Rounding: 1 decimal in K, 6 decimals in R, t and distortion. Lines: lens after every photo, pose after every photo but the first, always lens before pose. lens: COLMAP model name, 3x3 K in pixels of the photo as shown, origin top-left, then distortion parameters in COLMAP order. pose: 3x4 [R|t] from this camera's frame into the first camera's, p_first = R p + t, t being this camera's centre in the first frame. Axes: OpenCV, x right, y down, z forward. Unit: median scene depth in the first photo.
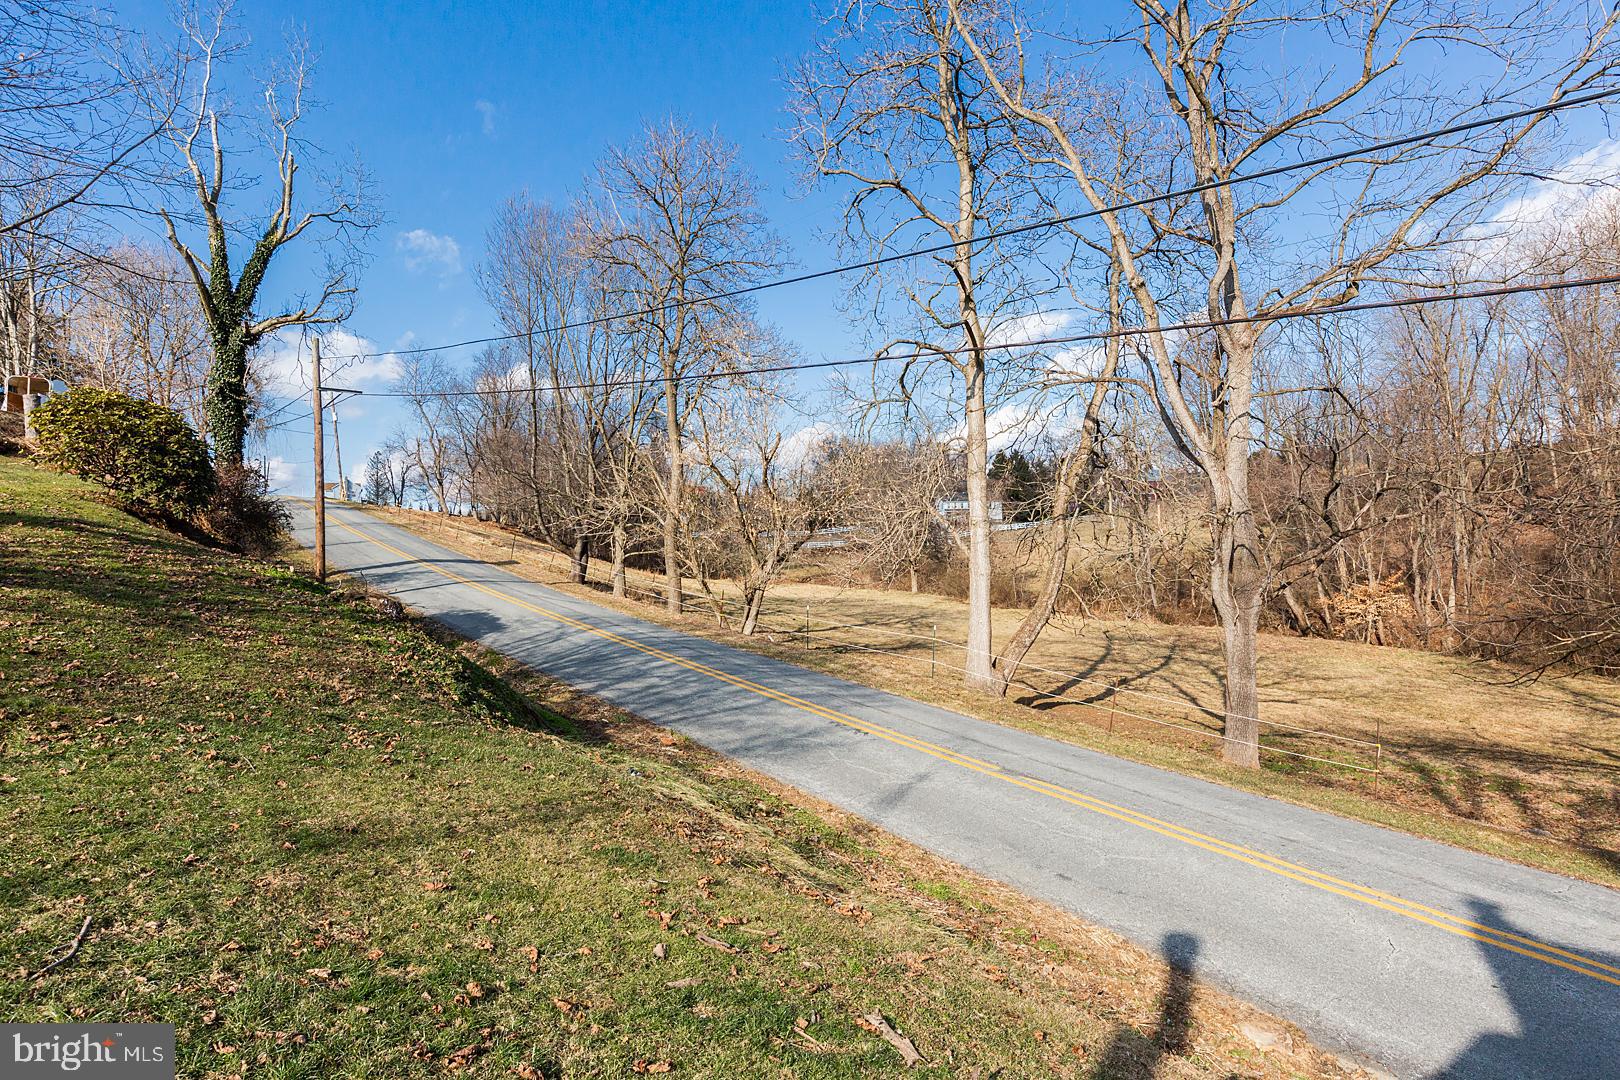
lens RADIAL K [[951.8, 0, 810.8], [0, 951.8, 512.3], [0, 0, 1]] dist [0.000540, 0.000093]
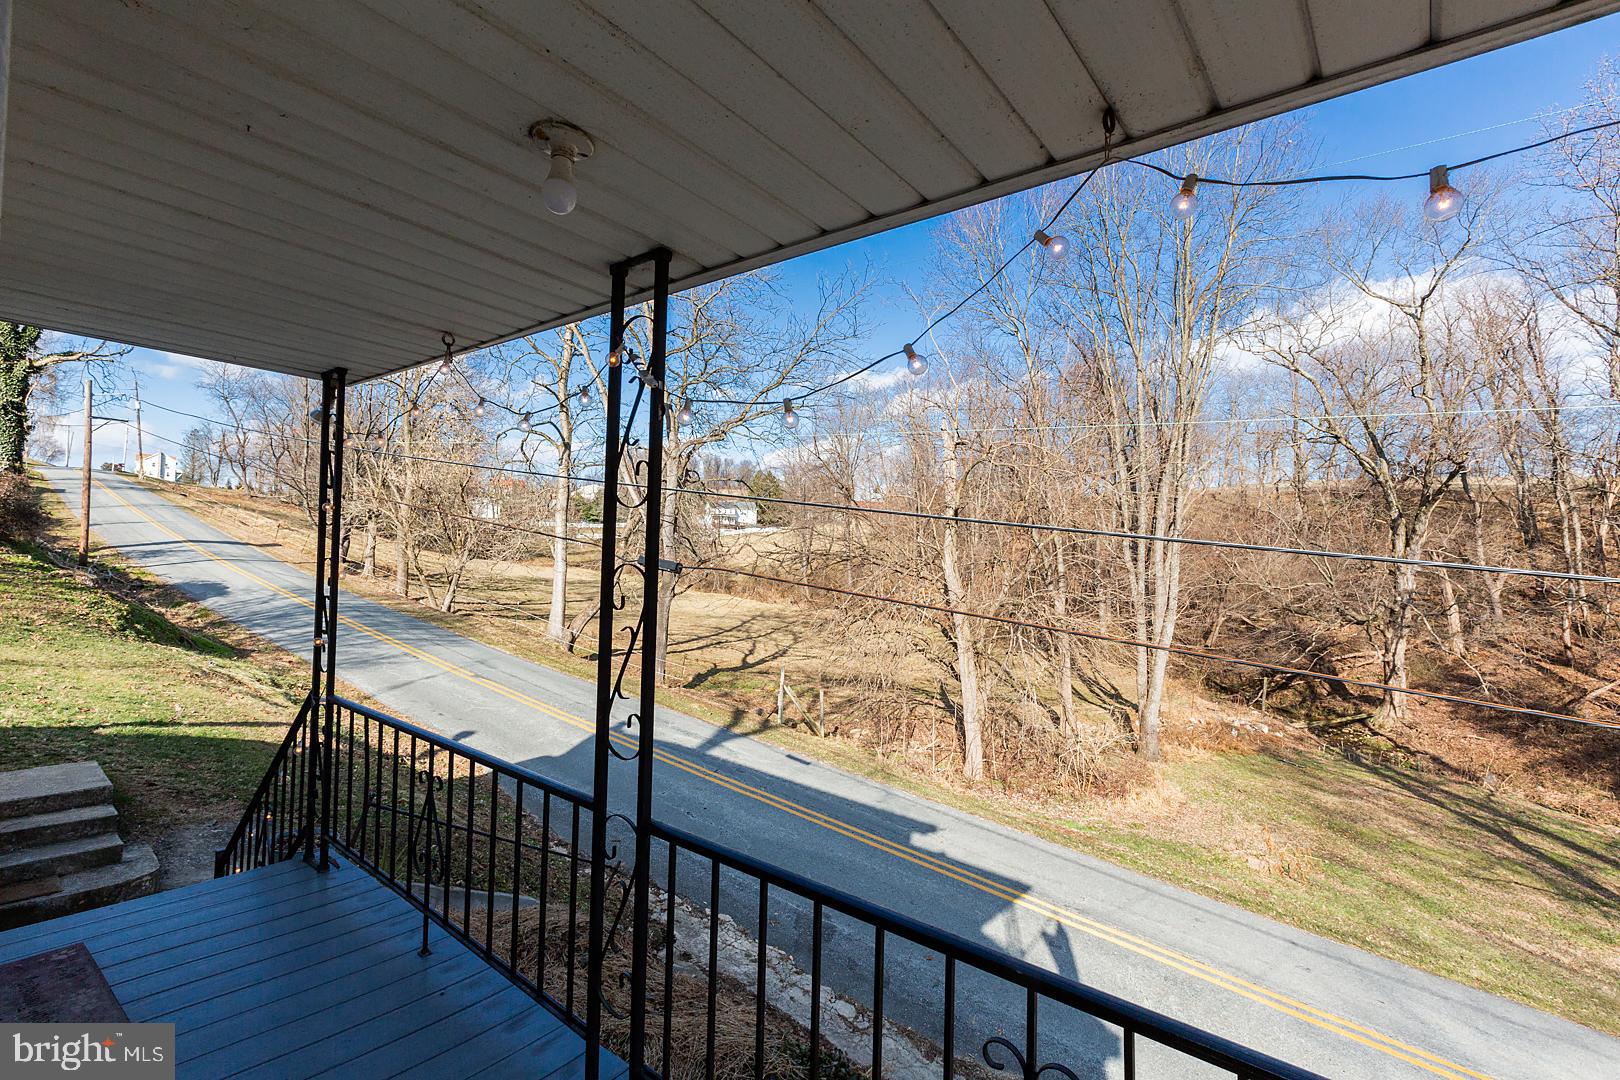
lens RADIAL K [[757.9, 0, 815.0], [0, 757.9, 522.2], [0, 0, 1]] dist [0.001137, -0.000054]
pose [[0.965457, 0.057648, 0.254107, 0.204541], [-0.060435, 0.998167, 0.003168, -0.039791], [-0.253458, -0.018416, 0.967171, -0.299820]]
